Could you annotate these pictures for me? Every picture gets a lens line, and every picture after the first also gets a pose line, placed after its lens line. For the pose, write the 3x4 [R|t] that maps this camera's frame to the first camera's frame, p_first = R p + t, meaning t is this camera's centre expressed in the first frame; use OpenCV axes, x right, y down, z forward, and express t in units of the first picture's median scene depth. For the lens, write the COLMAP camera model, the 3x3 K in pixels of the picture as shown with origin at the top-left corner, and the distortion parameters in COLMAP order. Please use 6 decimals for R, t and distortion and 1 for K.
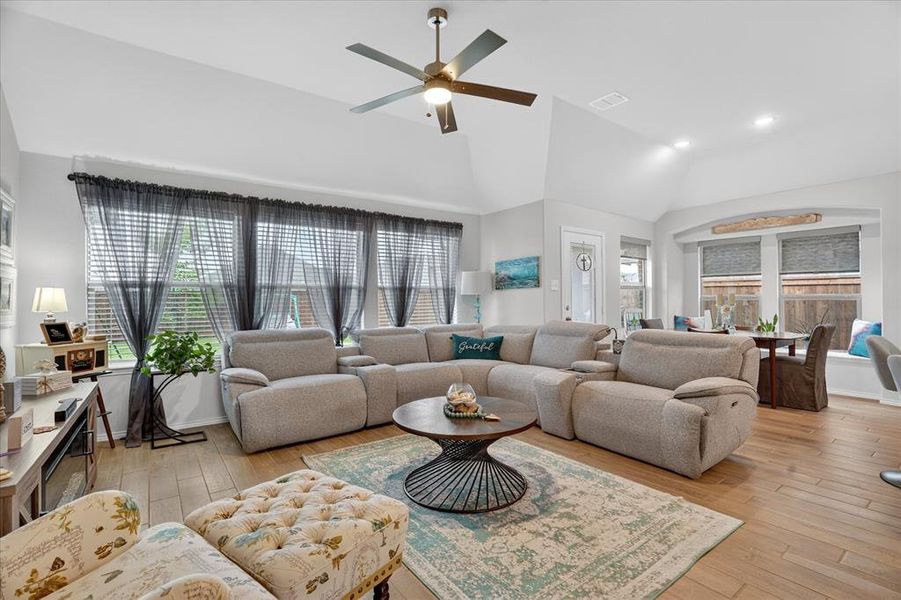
lens RADIAL K [[421.9, 0, 453.6], [0, 421.9, 293.5], [0, 0, 1]] dist [-0.054556, 0.019158]
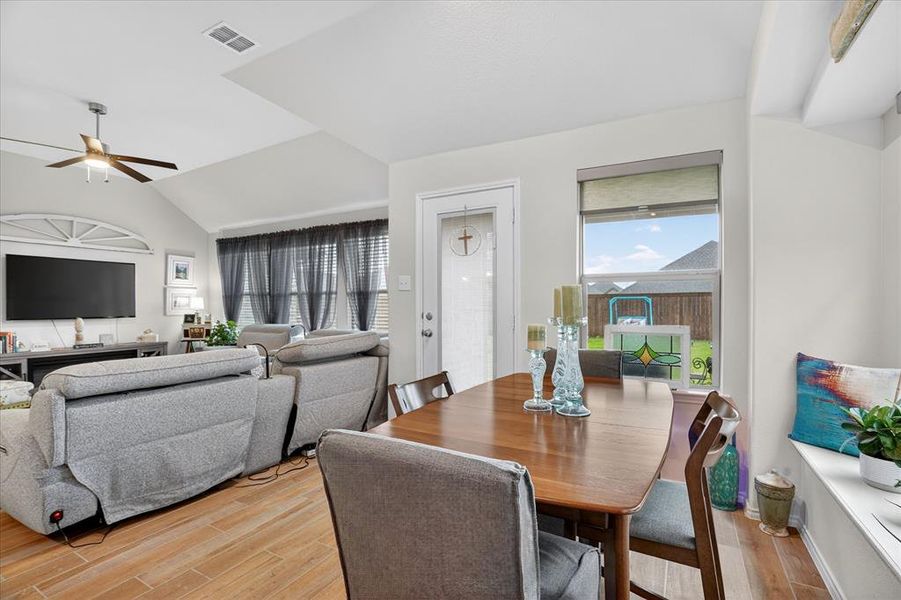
lens RADIAL K [[421.9, 0, 453.5], [0, 421.9, 307.0], [0, 0, 1]] dist [-0.054556, 0.019158]
pose [[0.416698, 0.009949, -0.908991, 1.091060], [0.012150, 0.999790, 0.016513, 0.011254], [0.908964, -0.017925, 0.416489, 0.941316]]
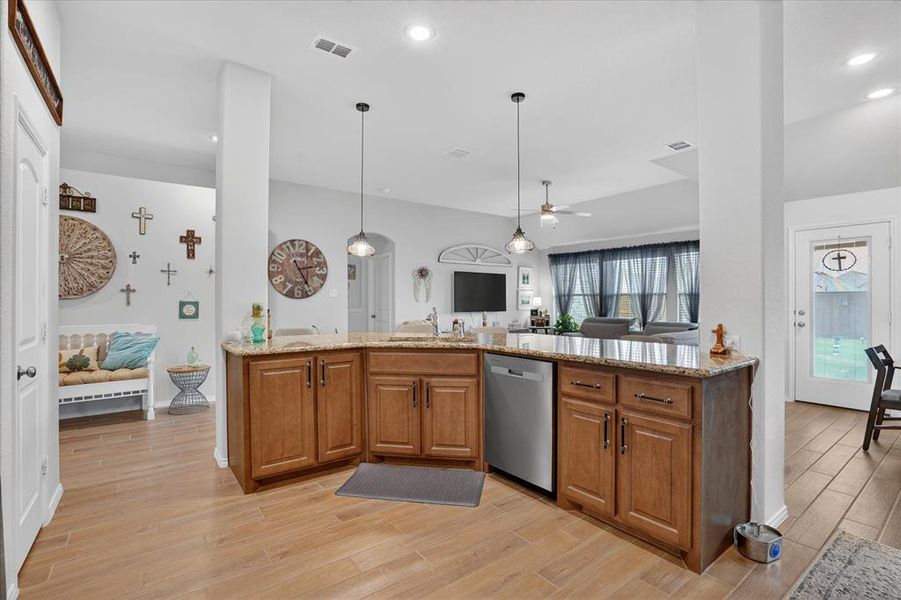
lens RADIAL K [[421.9, 0, 457.9], [0, 421.9, 298.9], [0, 0, 1]] dist [-0.054556, 0.019158]
pose [[0.020066, 0.002027, -0.999797, 1.442100], [0.014042, 0.999899, 0.002309, -0.011717], [0.999700, -0.014086, 0.020035, 0.268084]]
